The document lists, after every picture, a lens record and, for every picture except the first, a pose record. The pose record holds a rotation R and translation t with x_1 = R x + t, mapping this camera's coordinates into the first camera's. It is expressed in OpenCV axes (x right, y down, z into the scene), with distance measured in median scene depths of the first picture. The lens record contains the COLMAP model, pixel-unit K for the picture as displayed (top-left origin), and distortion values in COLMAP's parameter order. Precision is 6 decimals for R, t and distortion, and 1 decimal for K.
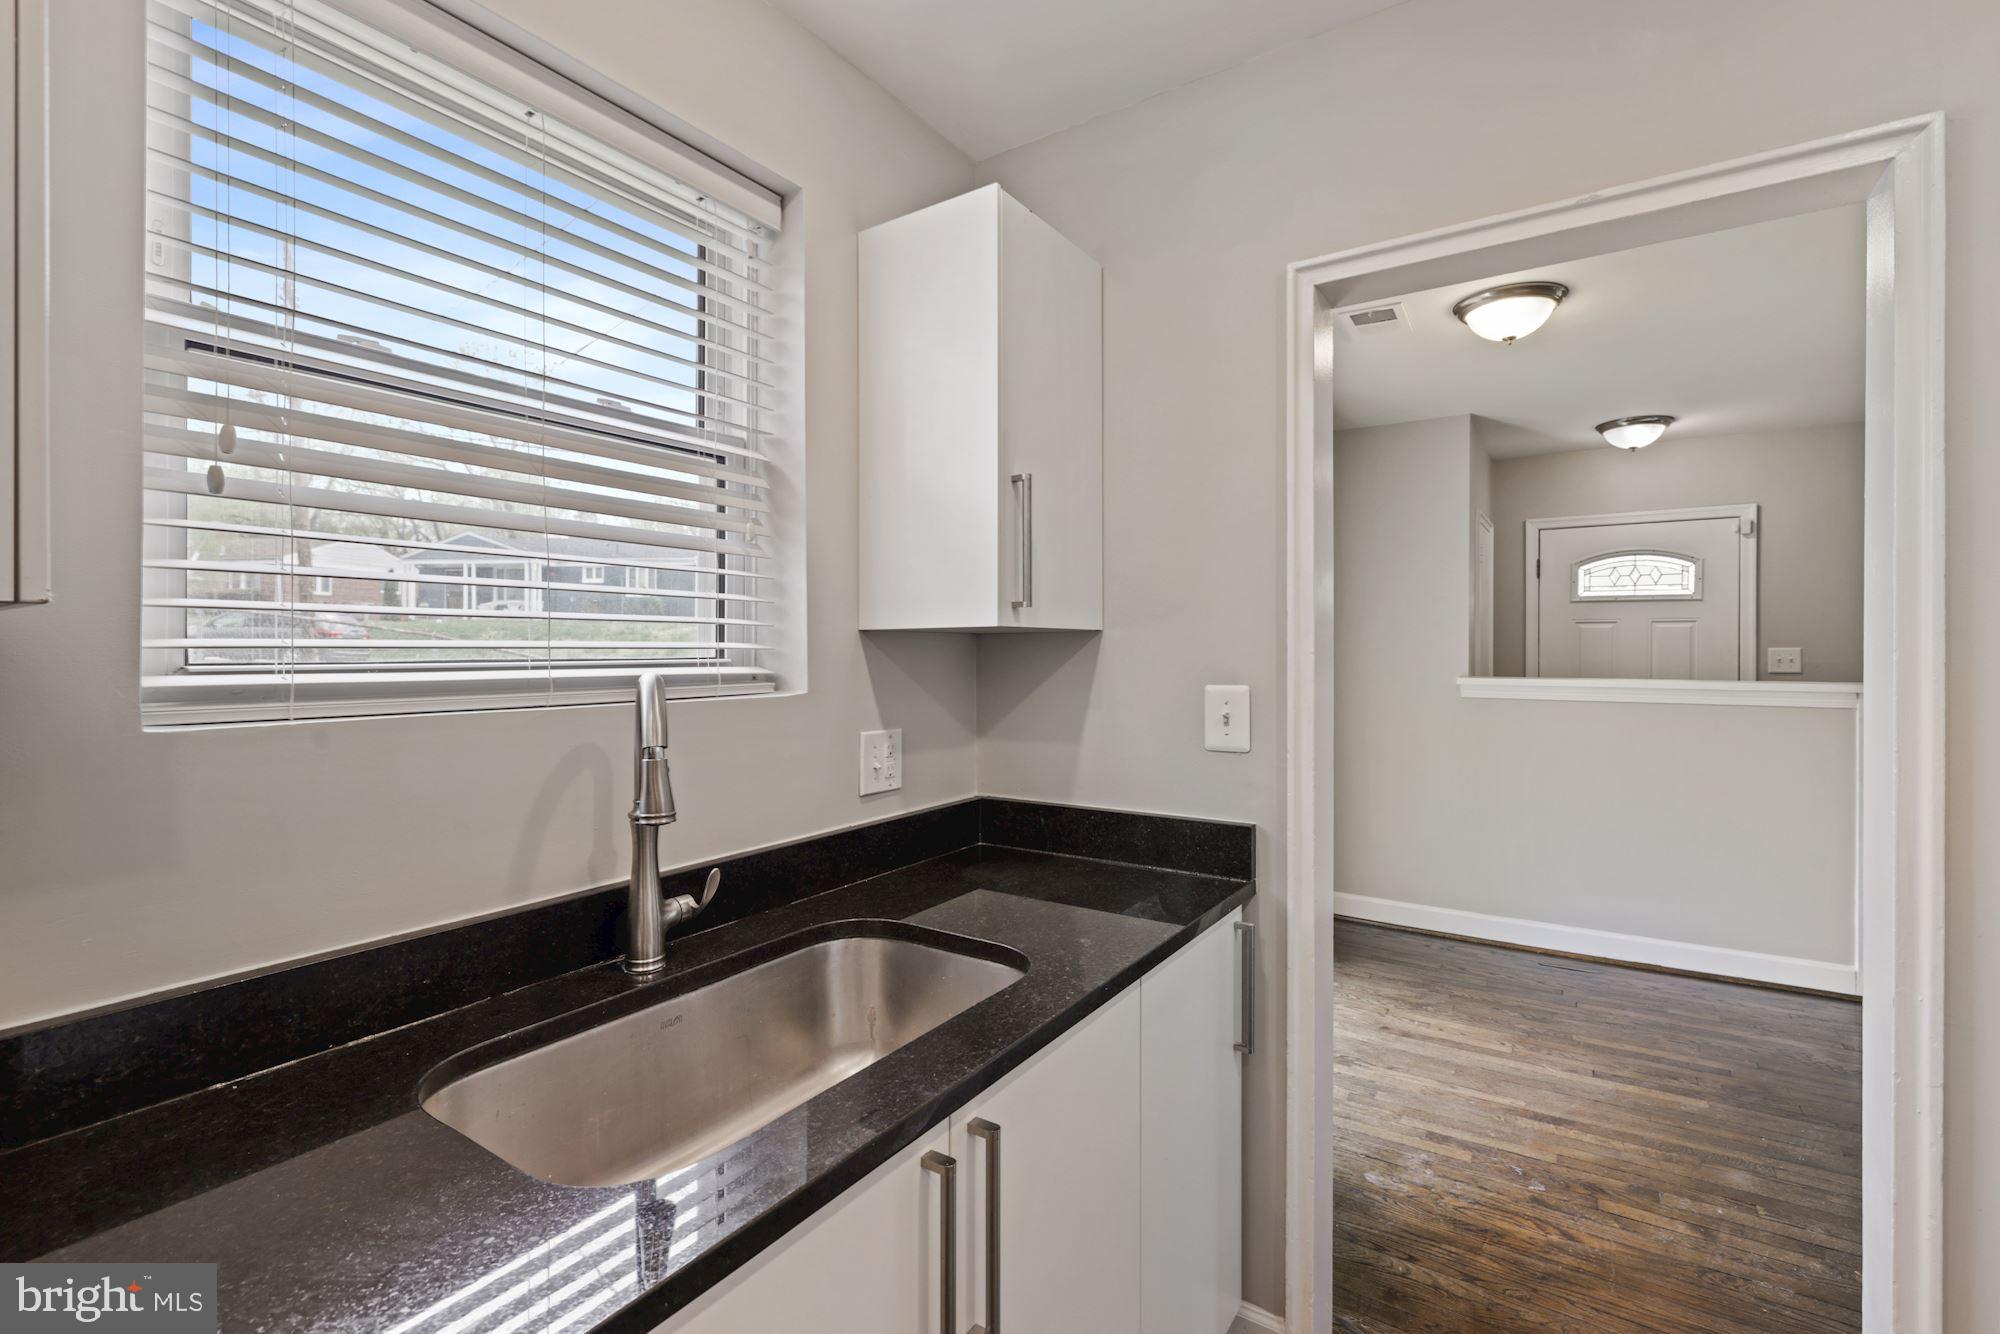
lens RADIAL K [[906.6, 0, 995.0], [0, 906.6, 649.1], [0, 0, 1]] dist [0.000463, -0.000616]
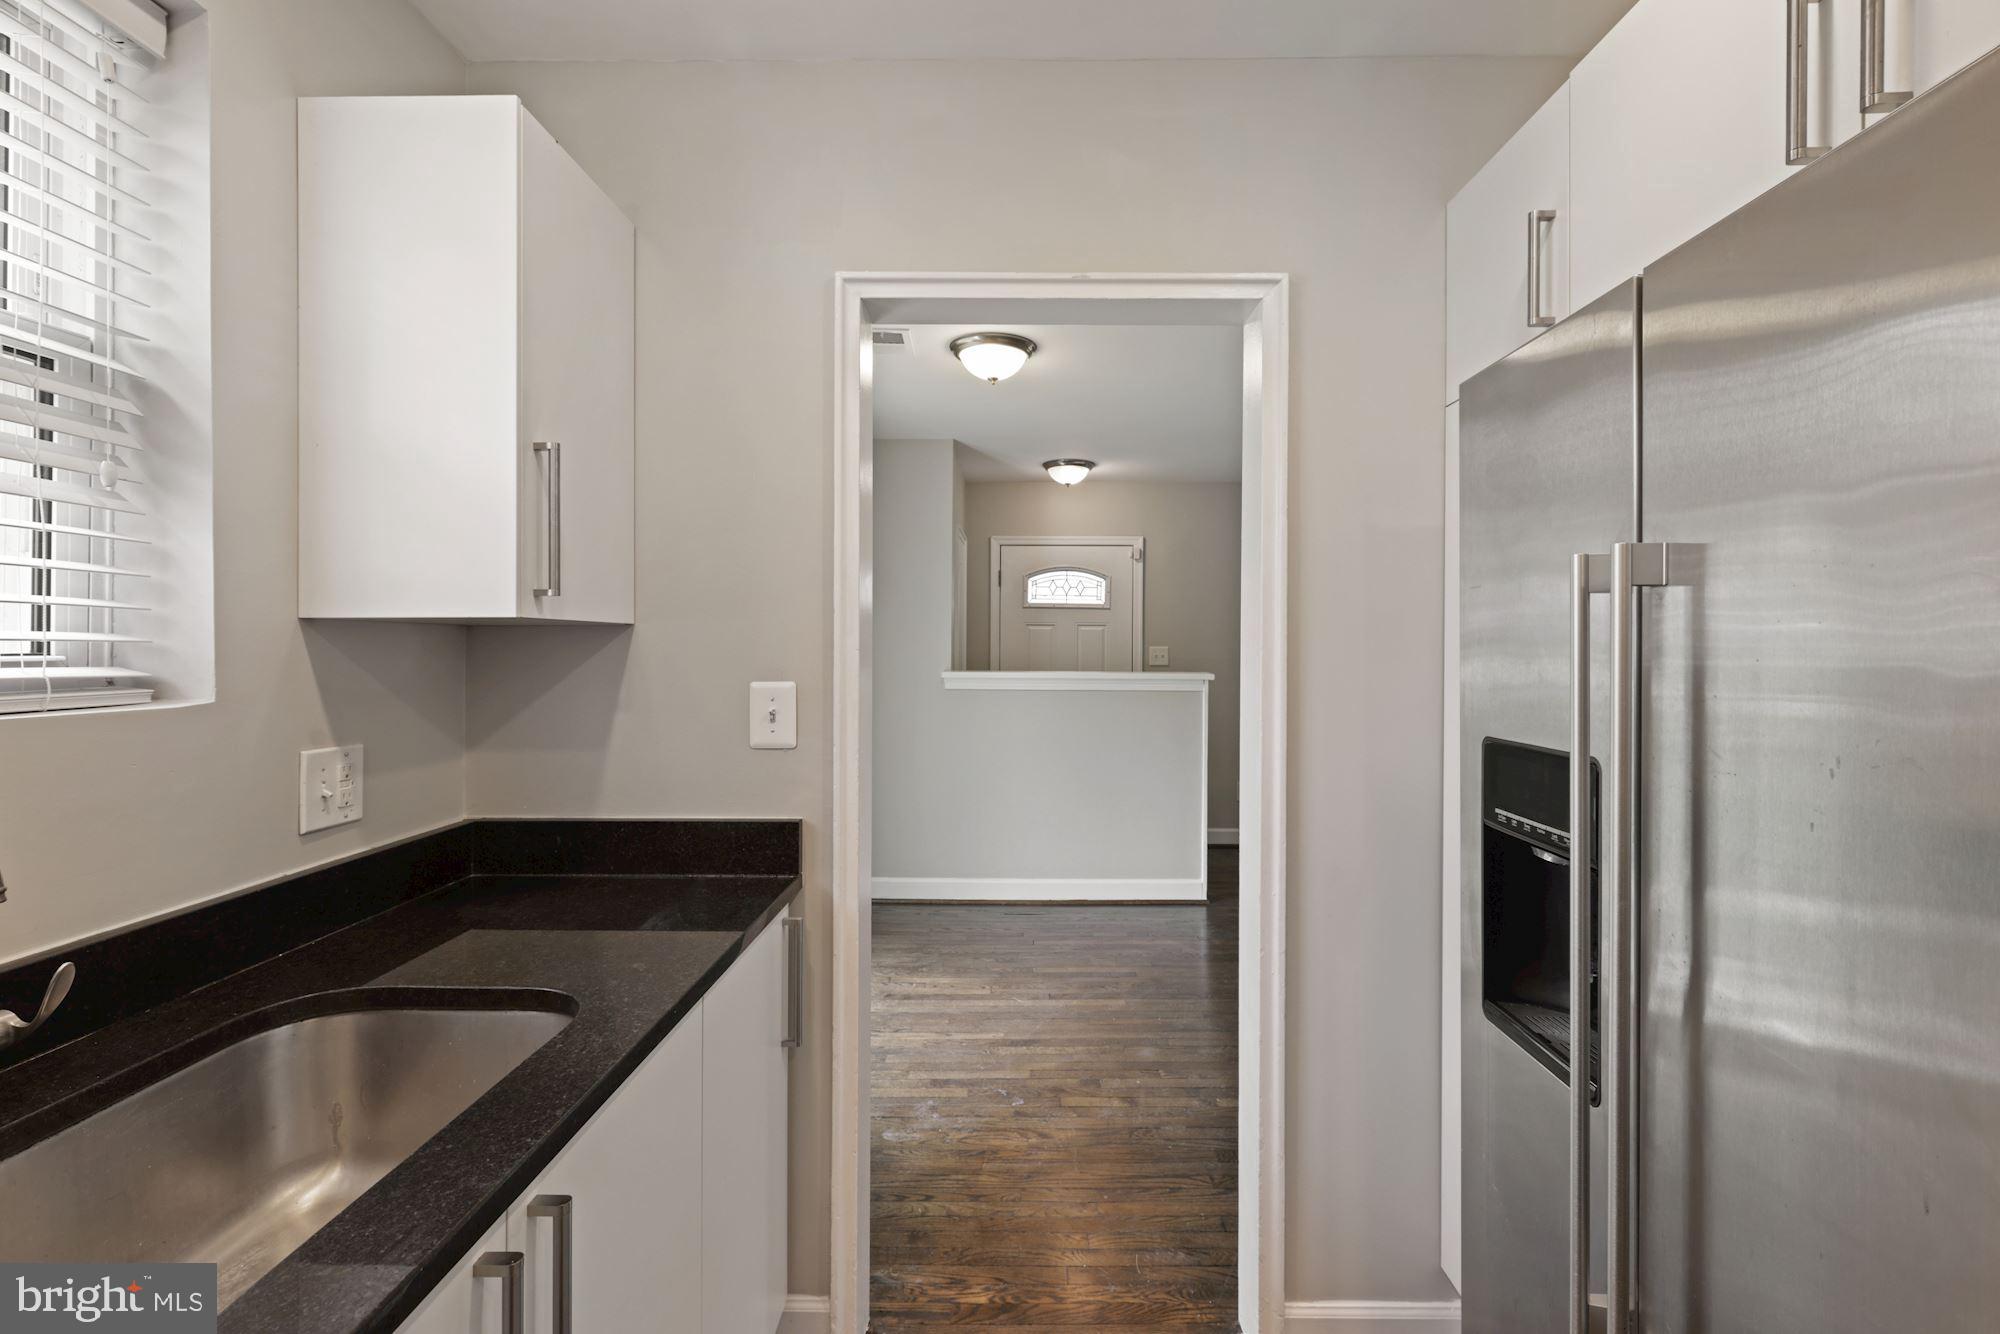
lens RADIAL K [[905.6, 0, 1003.5], [0, 905.6, 648.6], [0, 0, 1]] dist [0.002137, 0.000319]
pose [[0.832028, 0.003411, 0.554723, -0.079393], [-0.005329, 0.999984, 0.001844, 0.000469], [-0.554708, -0.004490, 0.832033, 0.032908]]
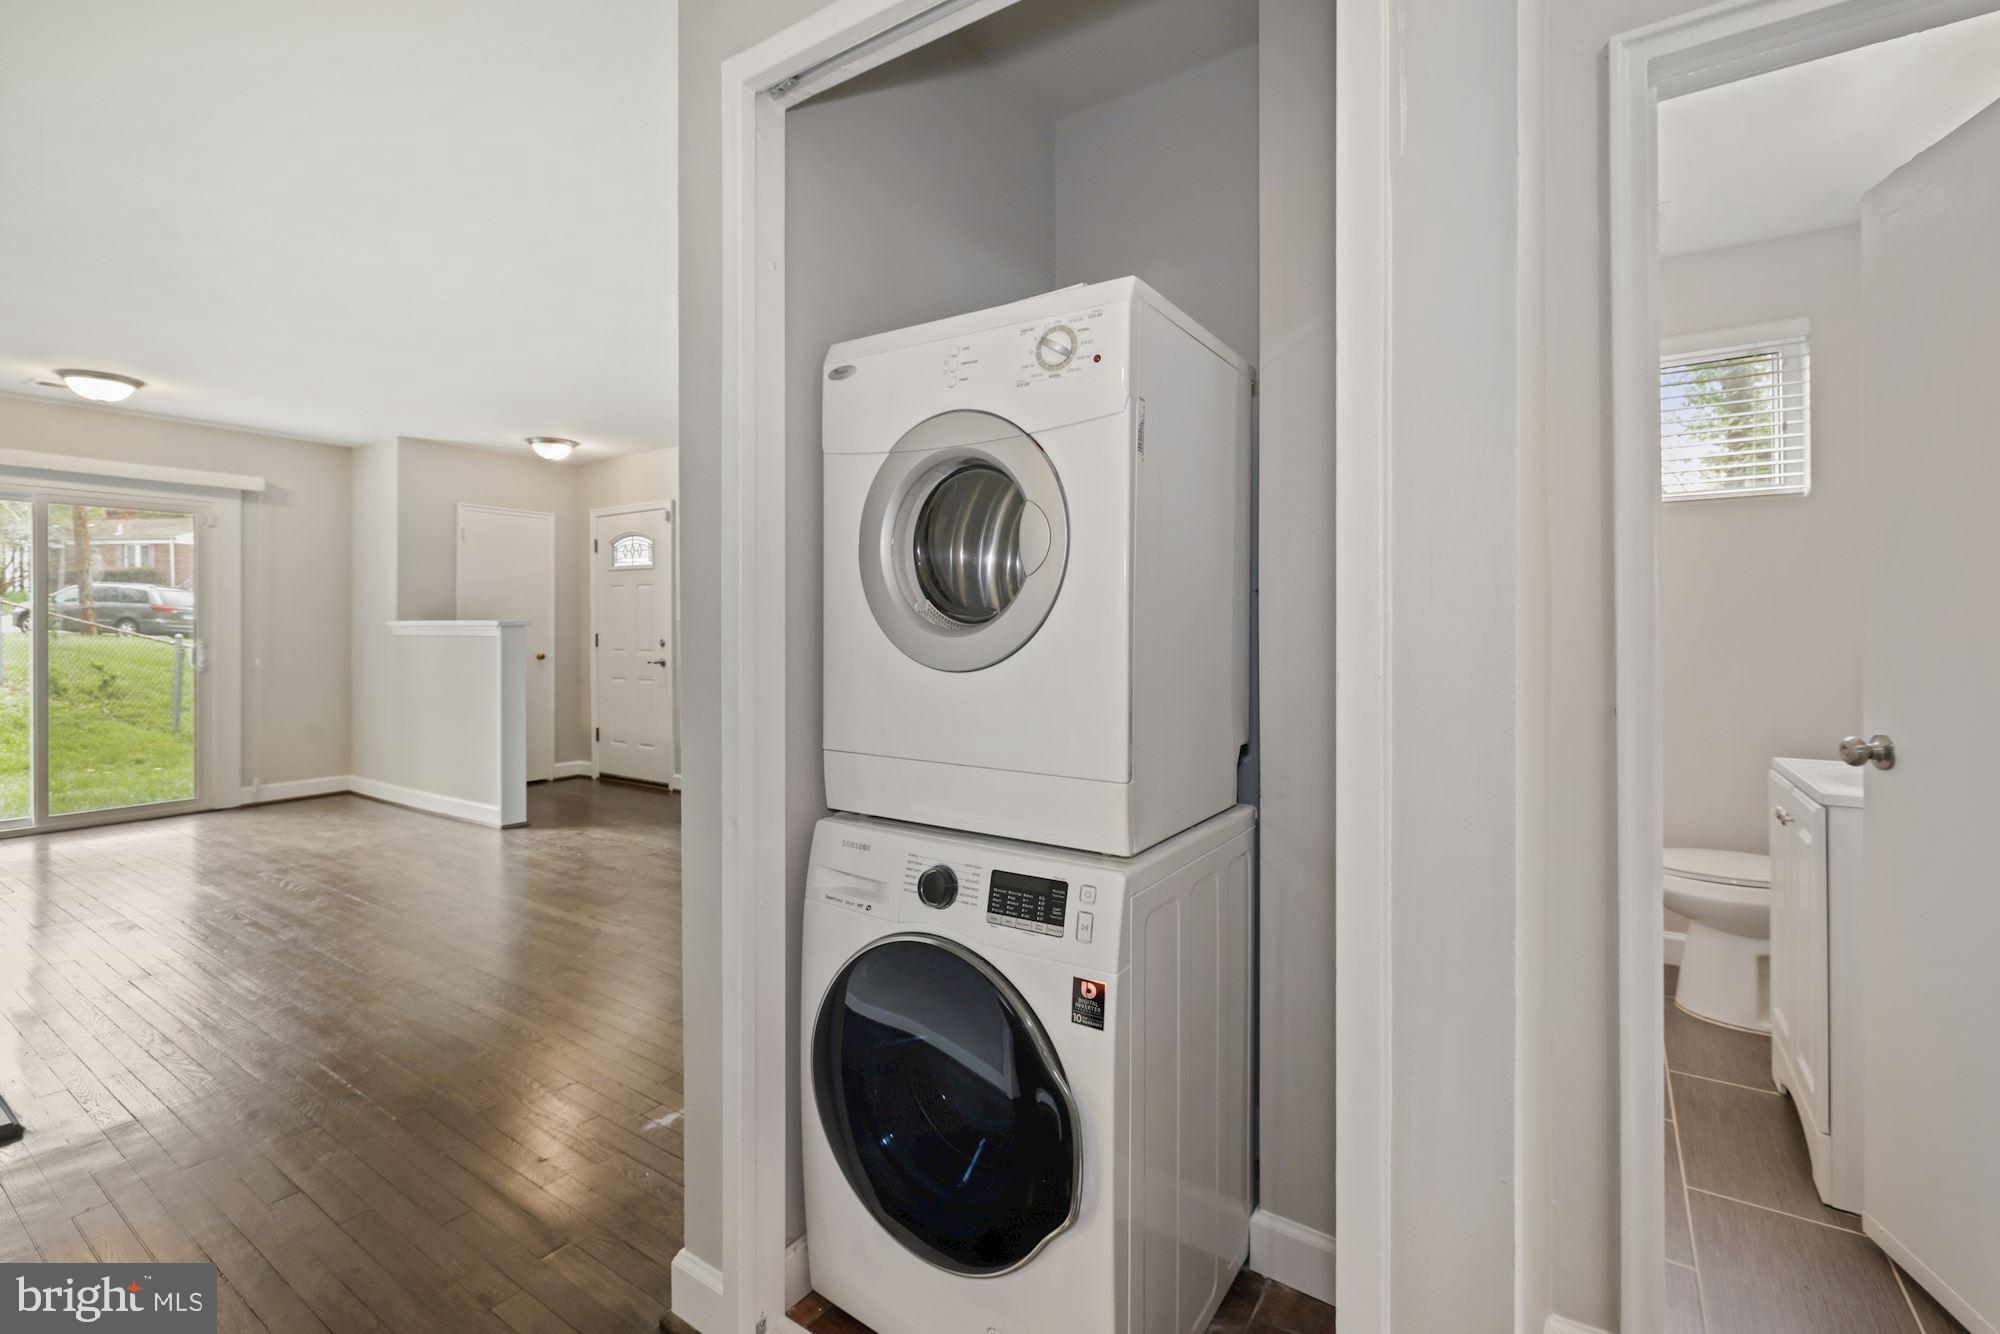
lens RADIAL K [[889.6, 0, 1008.3], [0, 889.6, 638.4], [0, 0, 1]] dist [0.000715, 0.000053]
pose [[0.999979, 0.005445, -0.003518, 2.023724], [-0.005442, 0.999985, 0.000912, 0.072454], [0.003523, -0.000893, 0.999993, -0.523596]]
